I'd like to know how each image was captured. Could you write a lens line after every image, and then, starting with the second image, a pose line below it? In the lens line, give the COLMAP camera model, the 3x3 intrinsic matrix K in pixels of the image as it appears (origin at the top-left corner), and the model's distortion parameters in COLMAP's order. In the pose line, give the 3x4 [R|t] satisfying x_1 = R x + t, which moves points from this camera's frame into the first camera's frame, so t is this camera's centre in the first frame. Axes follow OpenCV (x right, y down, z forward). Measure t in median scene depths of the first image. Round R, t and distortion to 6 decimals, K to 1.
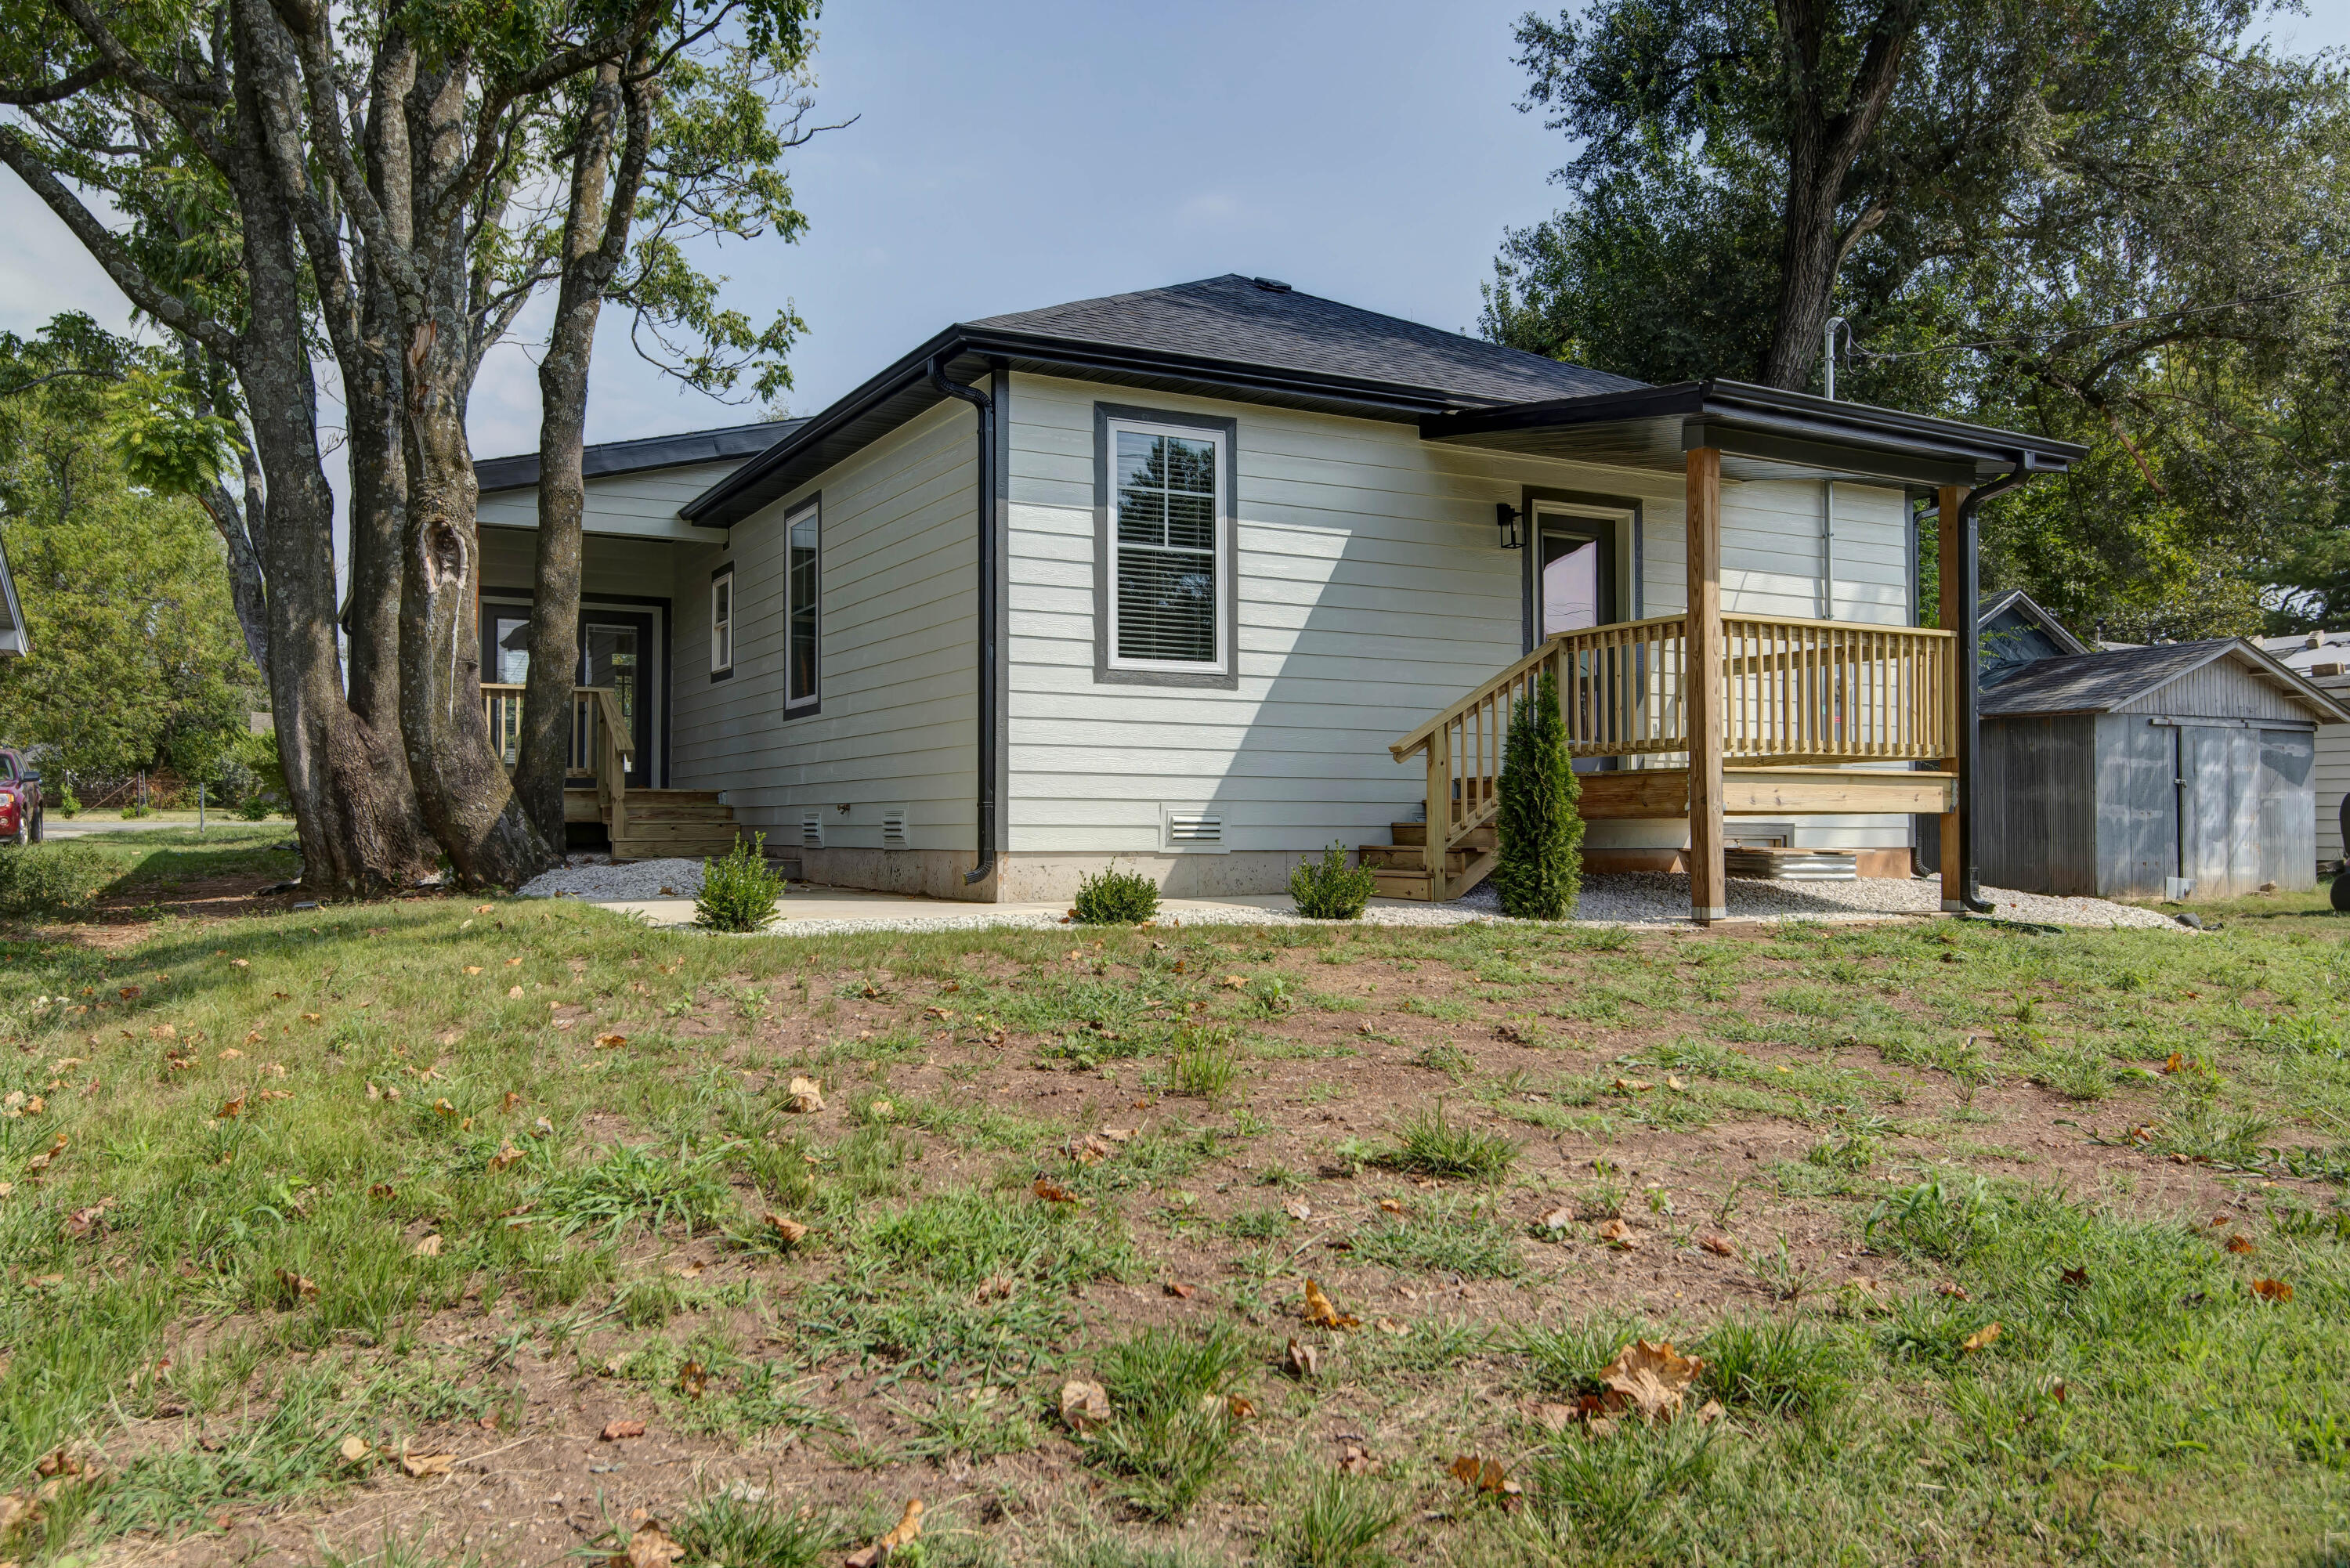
lens RADIAL K [[1759.0, 0, 1175.1], [0, 1759.0, 788.1], [0, 0, 1]] dist [-0.002382, -0.000155]
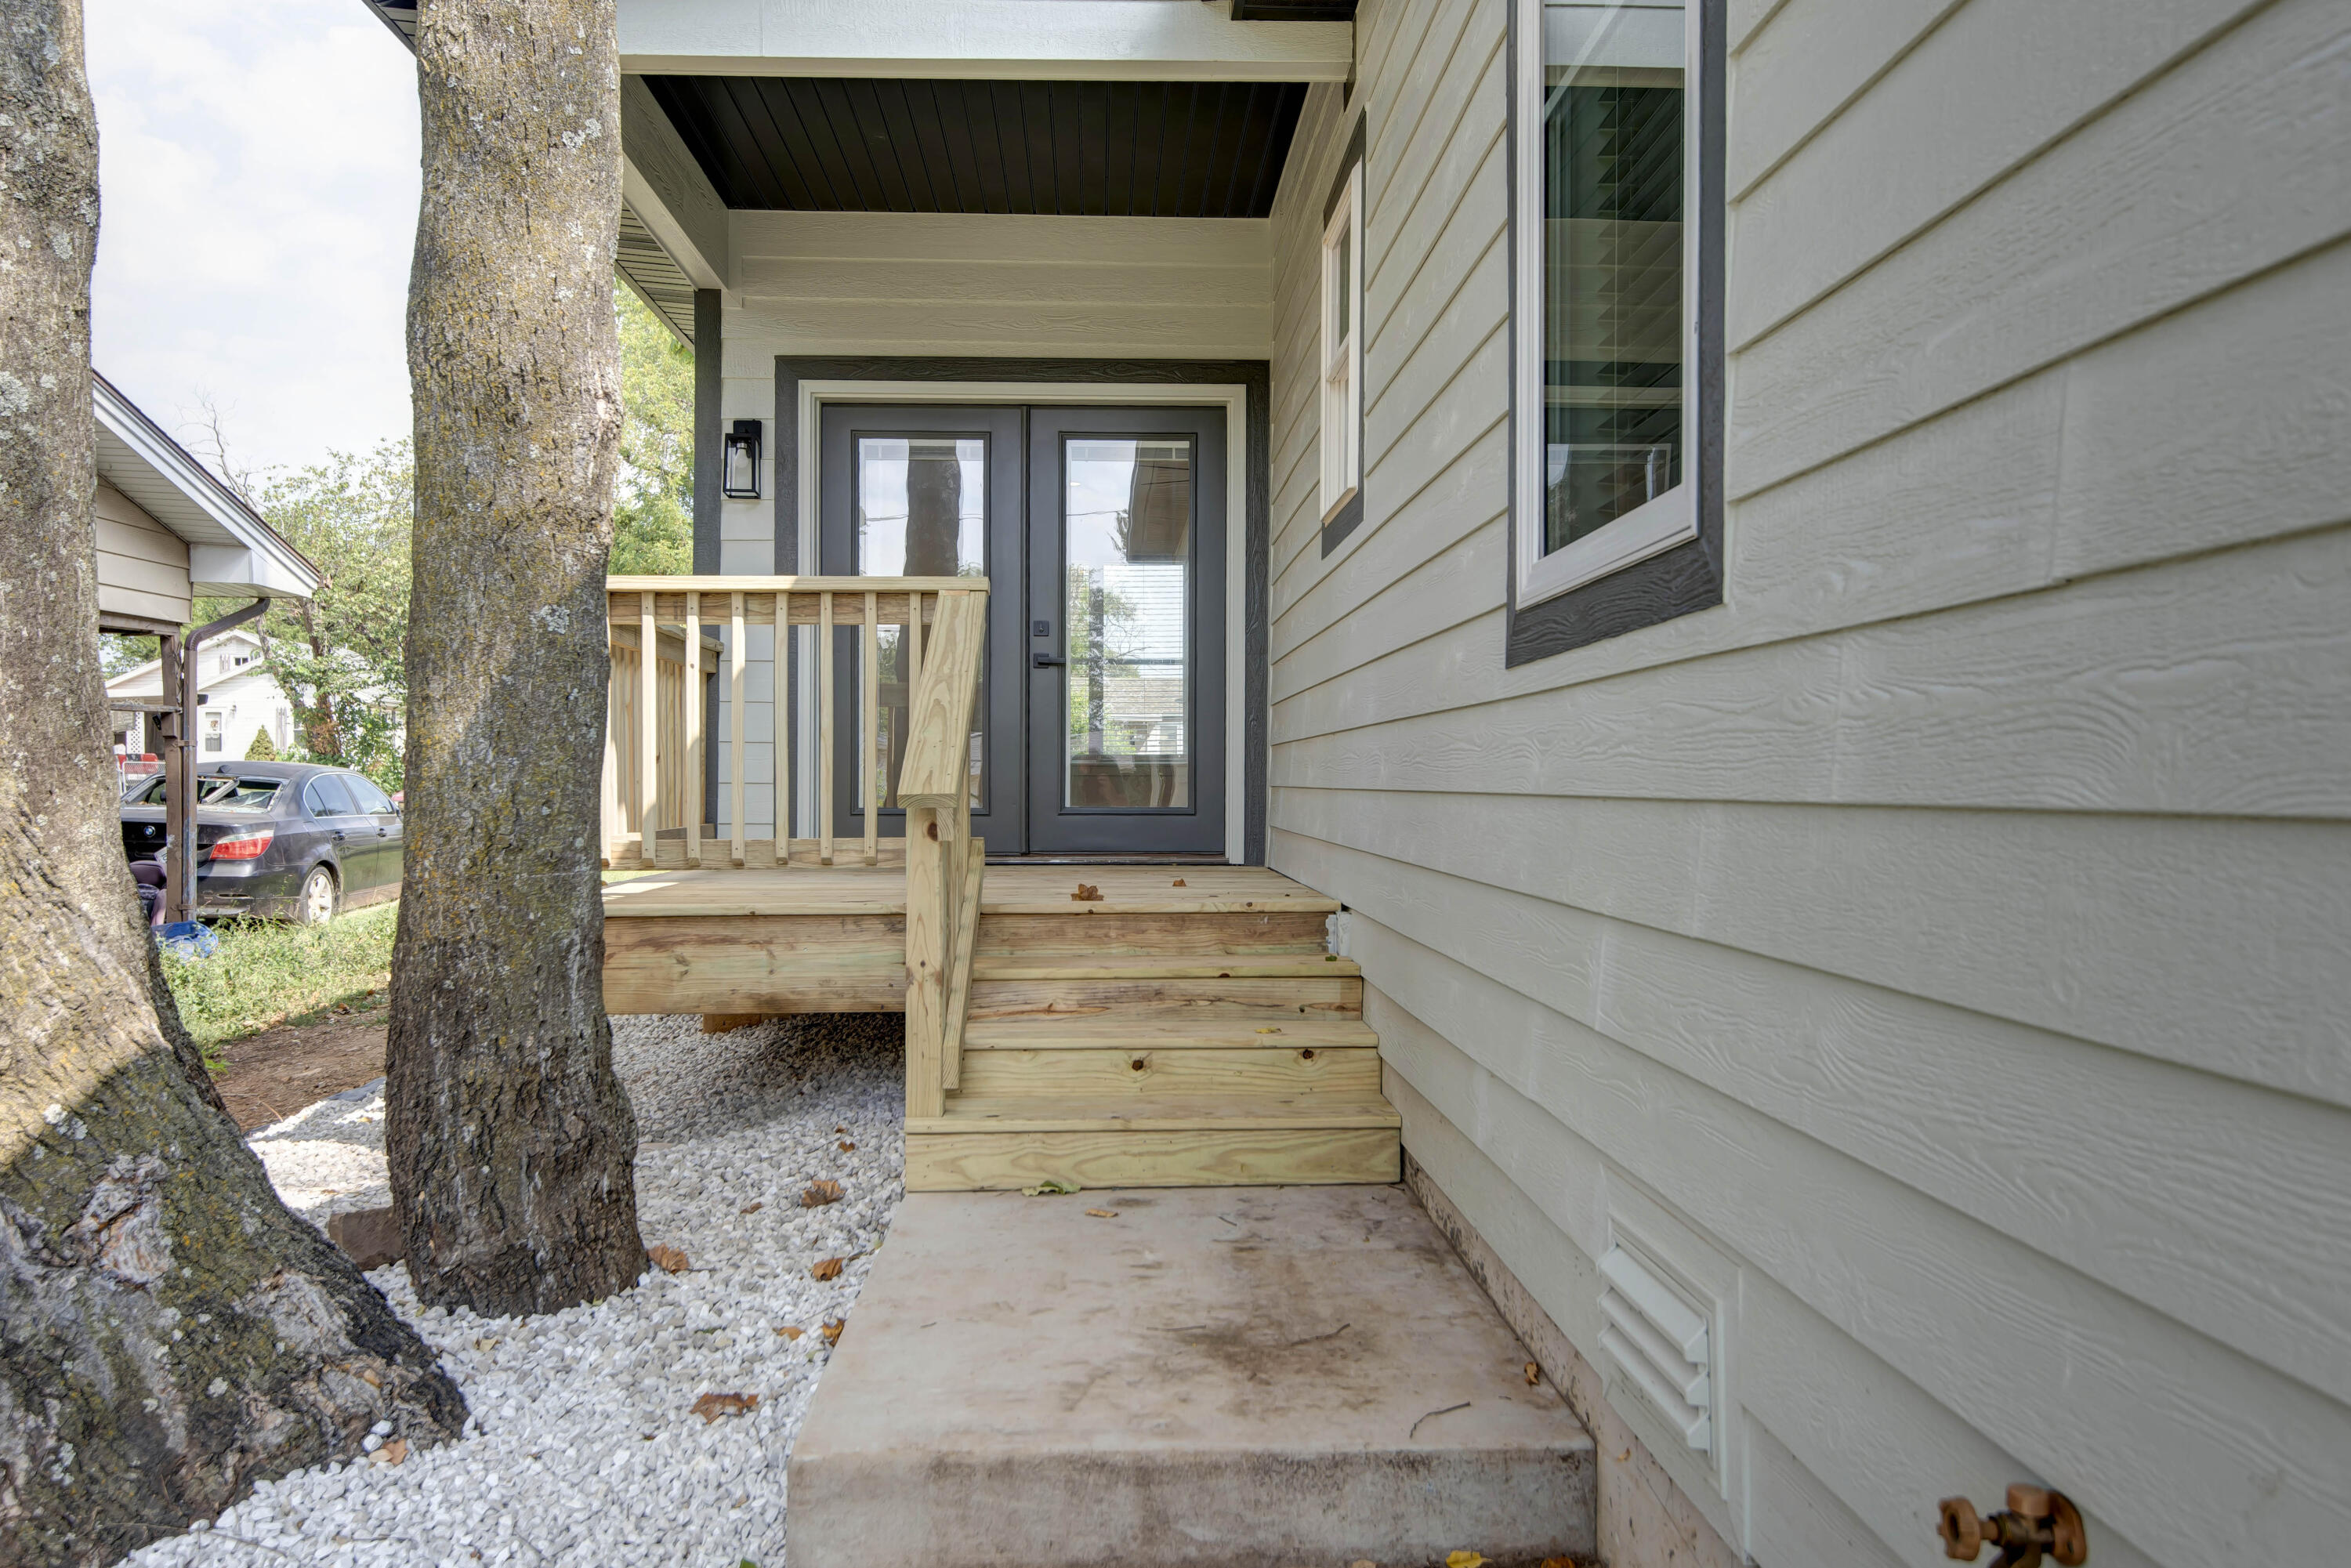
lens RADIAL K [[1759.8, 0, 1176.1], [0, 1759.8, 777.6], [0, 0, 1]] dist [-0.002382, -0.000155]
pose [[0.902874, 0.002467, -0.429898, -0.163150], [0.011298, 0.999502, 0.029465, -0.030739], [0.429757, -0.031460, 0.902396, 0.766547]]
